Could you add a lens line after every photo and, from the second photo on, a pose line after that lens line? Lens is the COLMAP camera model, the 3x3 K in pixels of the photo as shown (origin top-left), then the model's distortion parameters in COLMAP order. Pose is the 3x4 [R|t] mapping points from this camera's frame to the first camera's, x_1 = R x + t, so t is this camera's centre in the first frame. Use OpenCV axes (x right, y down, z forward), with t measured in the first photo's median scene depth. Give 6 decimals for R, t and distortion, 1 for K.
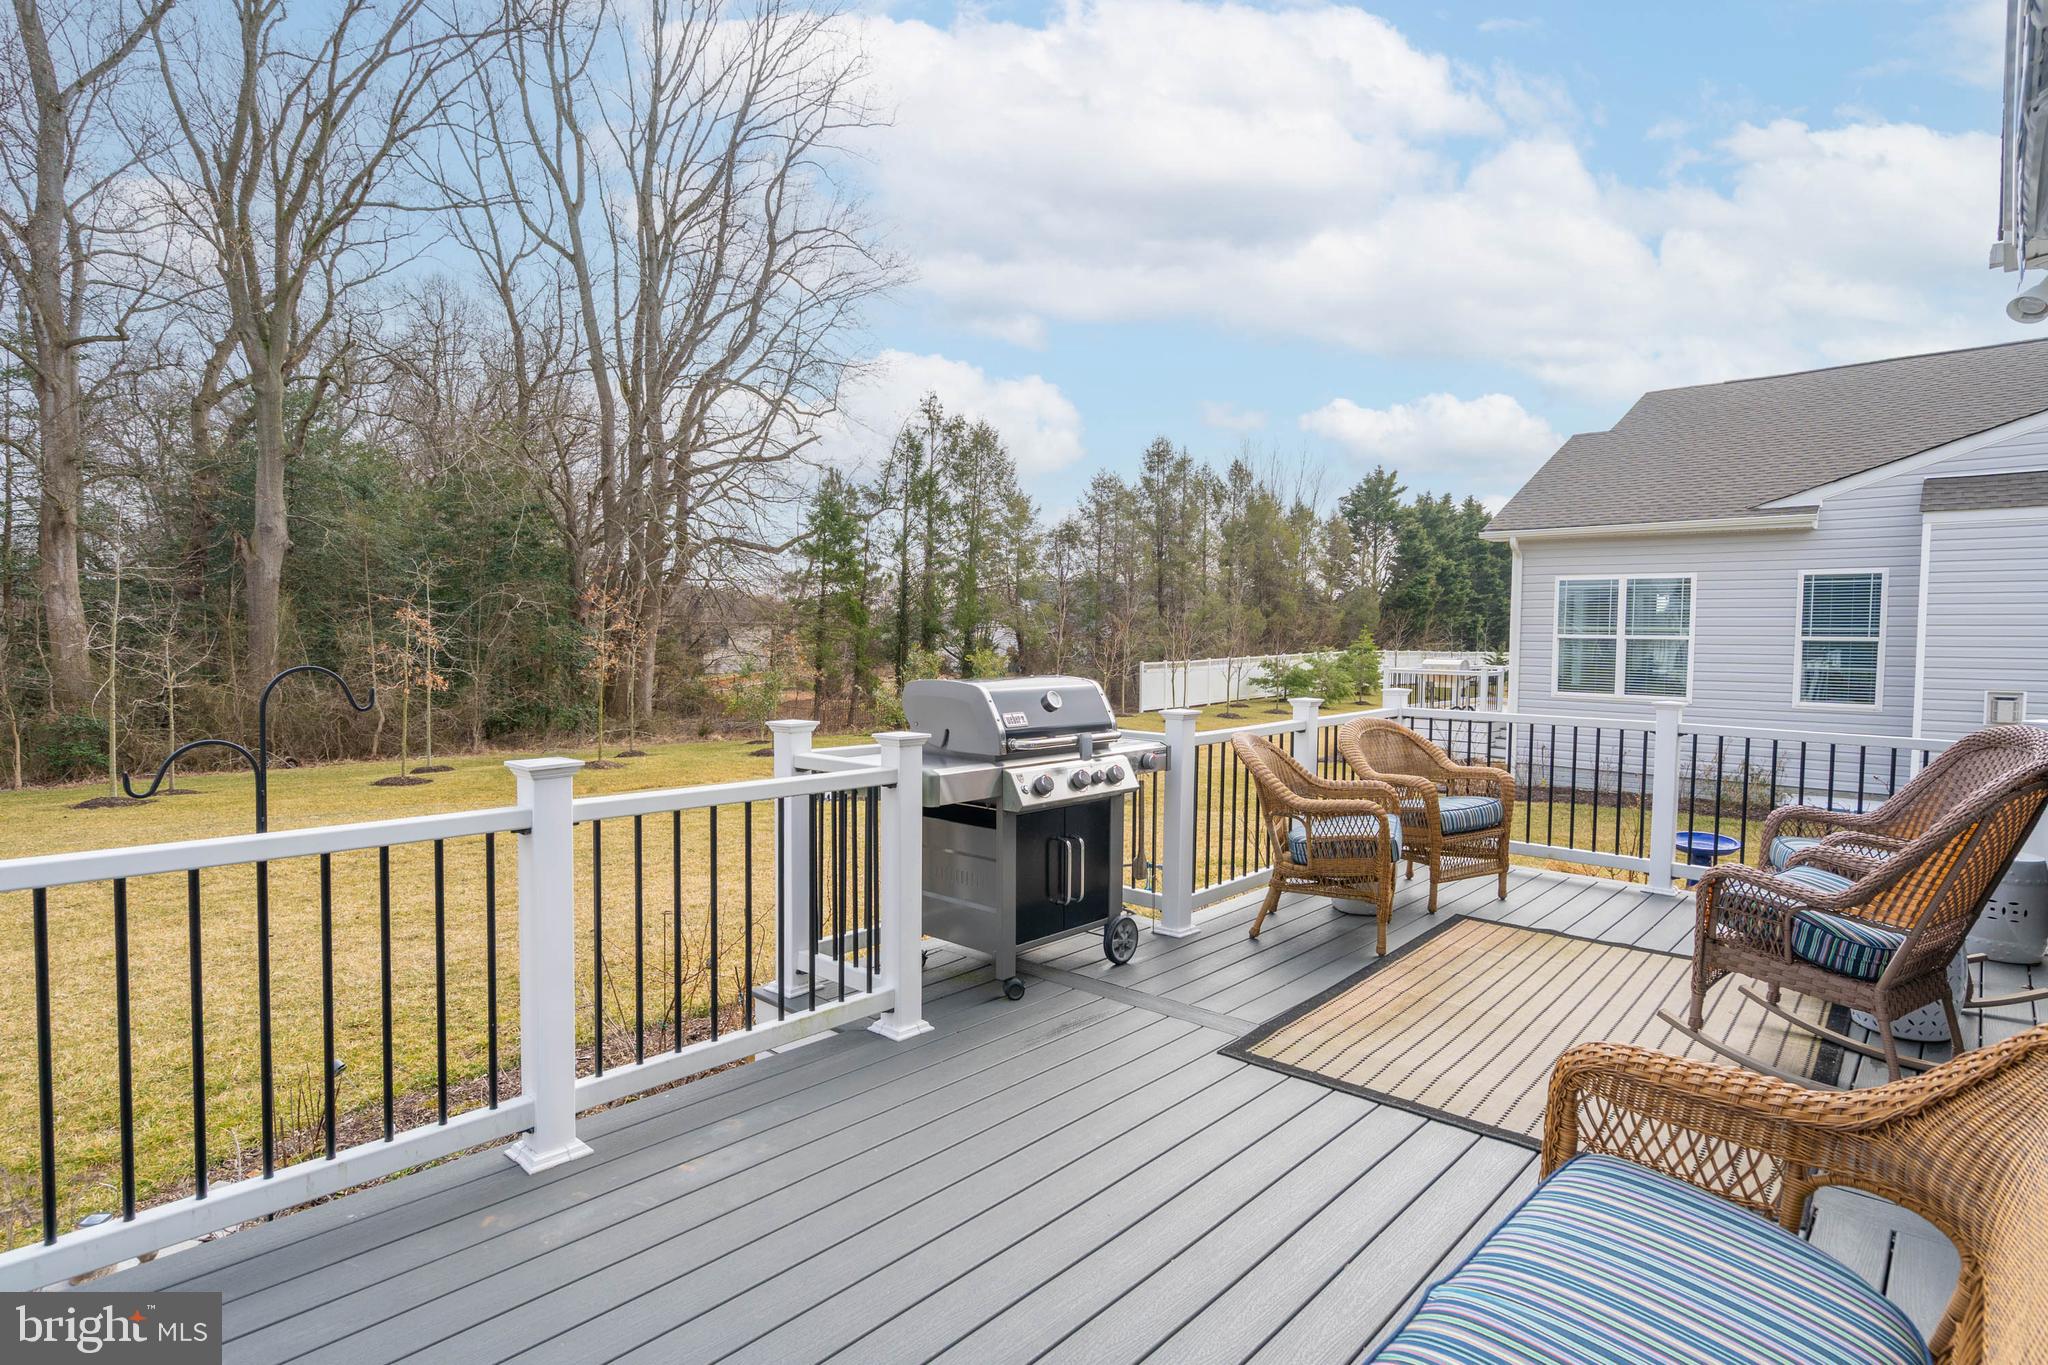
lens RADIAL K [[1061.6, 0, 1027.5], [0, 1061.6, 687.0], [0, 0, 1]] dist [0.002510, 0.000621]
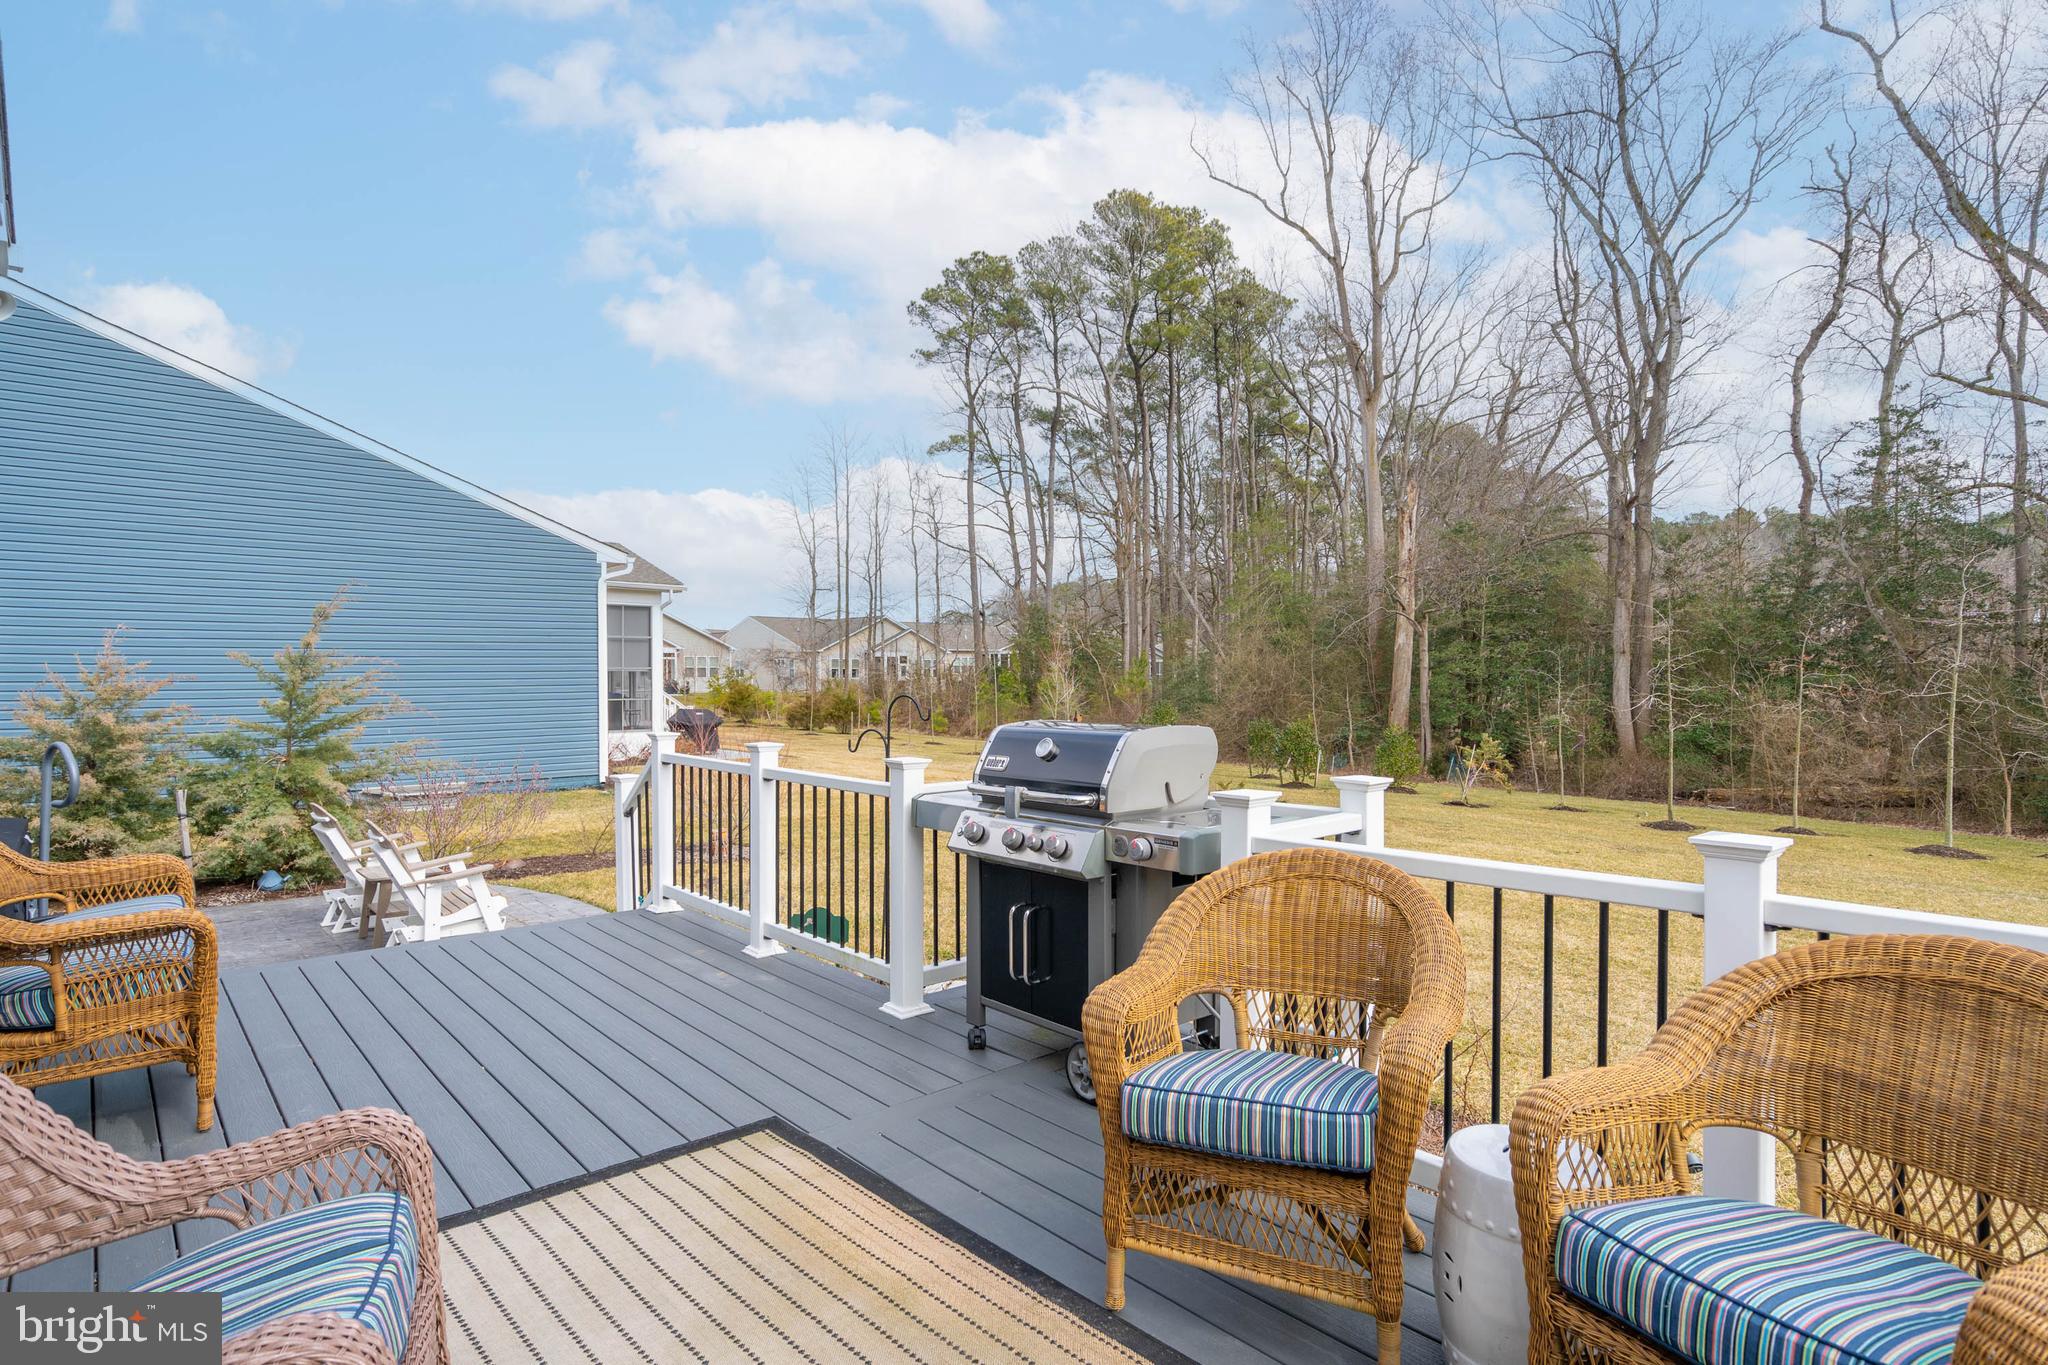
lens RADIAL K [[1061.6, 0, 1027.5], [0, 1061.6, 687.0], [0, 0, 1]] dist [0.002510, 0.000621]
pose [[-0.110119, 0.002543, -0.993915, 0.096942], [-0.048686, 0.998782, 0.007949, -0.004848], [0.992725, 0.049266, -0.109861, 0.116416]]
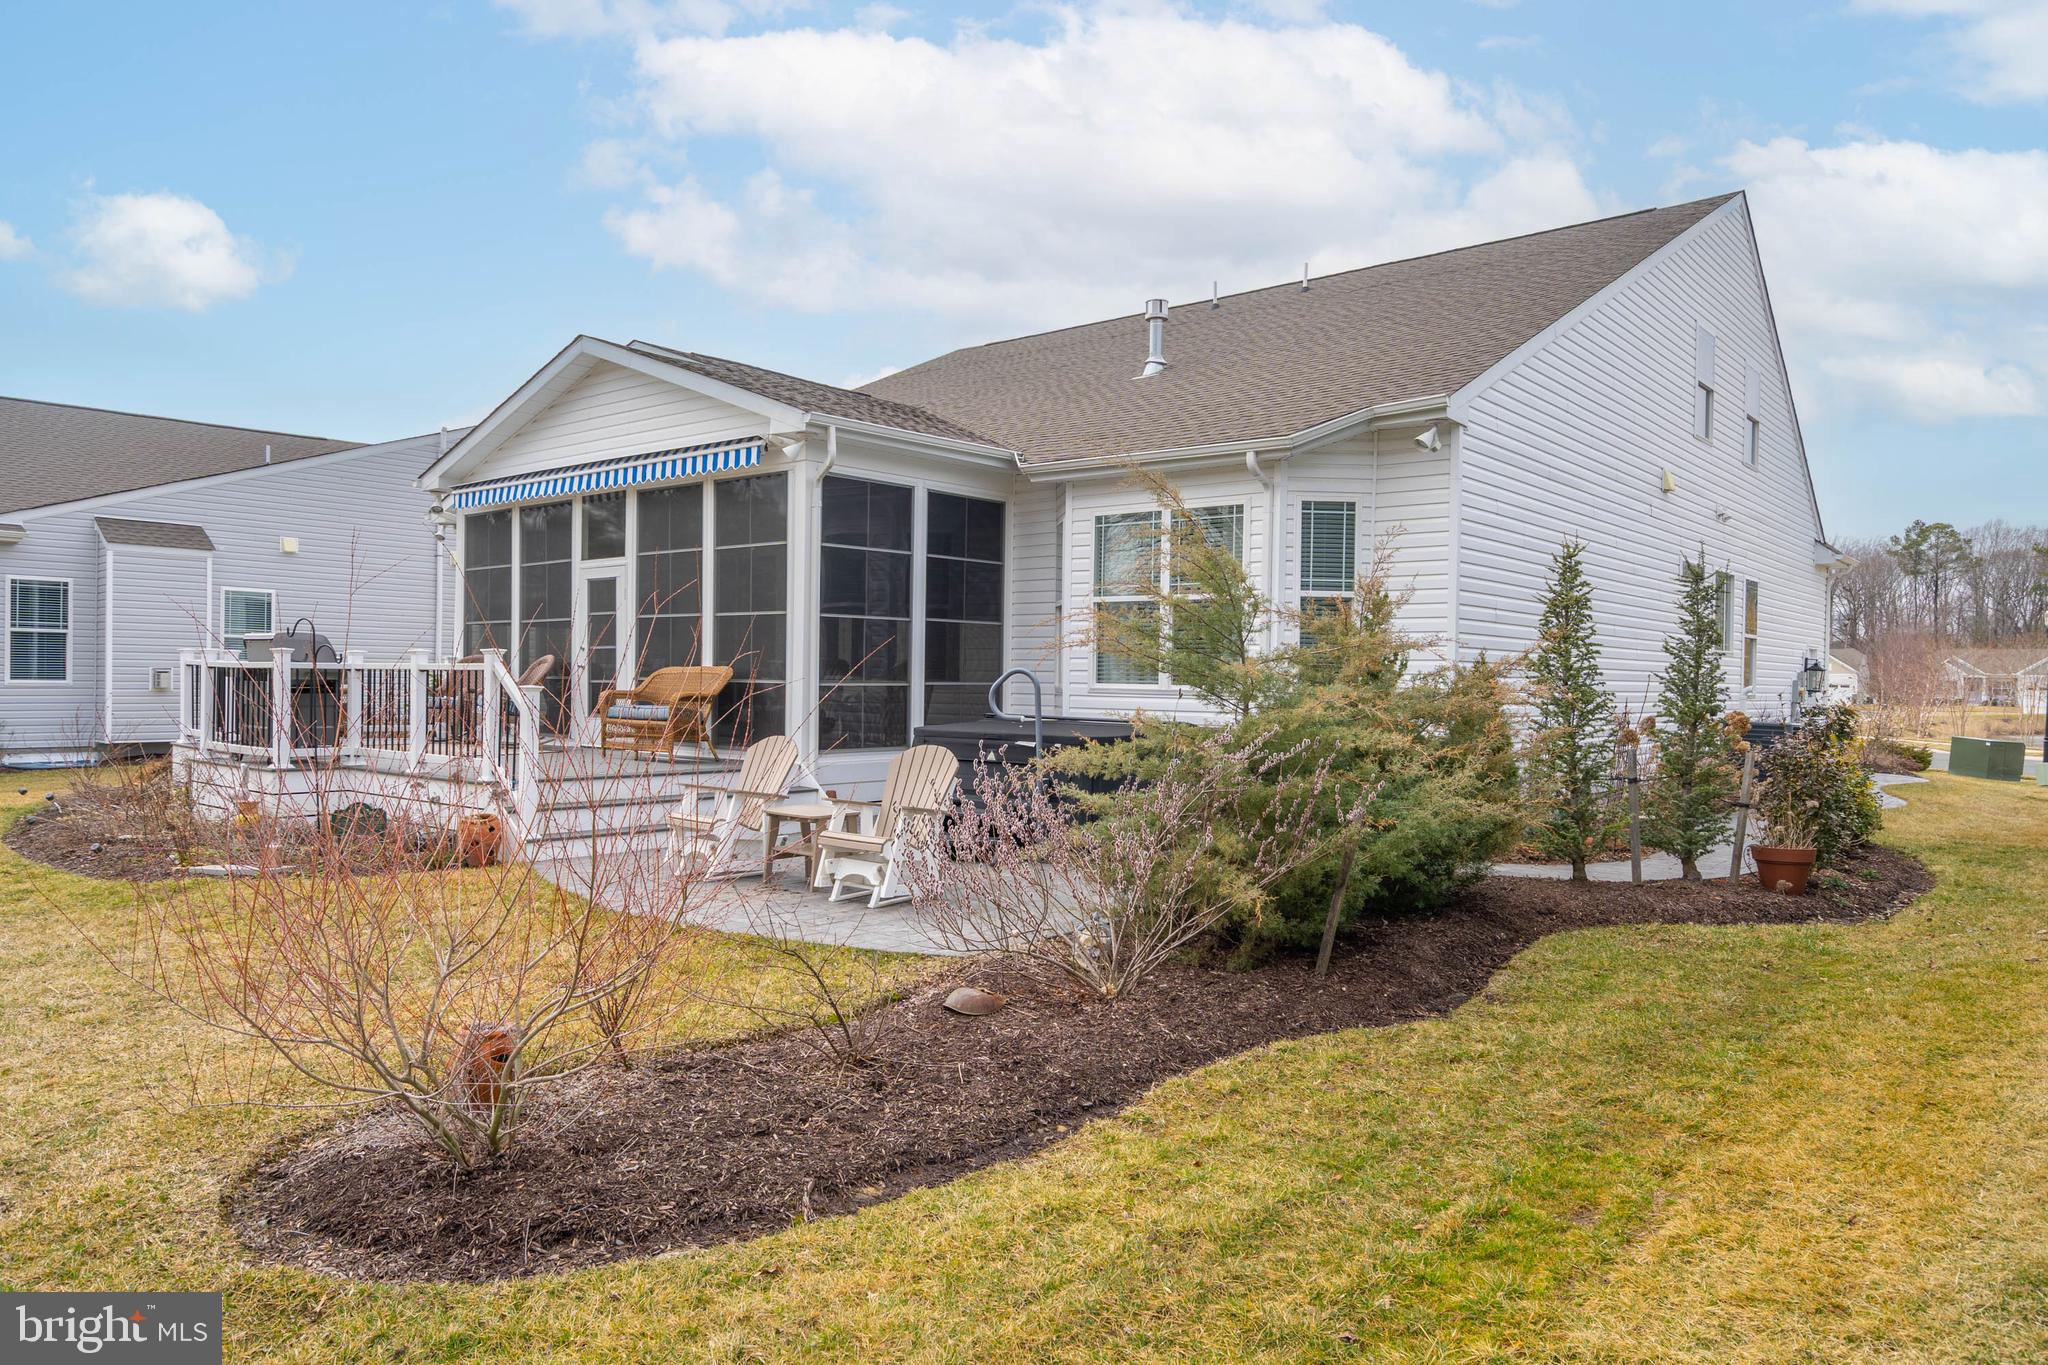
lens RADIAL K [[1325.0, 0, 1024.0], [0, 1325.0, 682.5], [0, 0, 1]] dist [0.003471, -0.002056]
pose [[-0.036036, -0.015558, 0.999229, -0.318341], [0.033925, 0.999283, 0.016782, 0.011250], [-0.998775, 0.034503, -0.035483, -0.049031]]
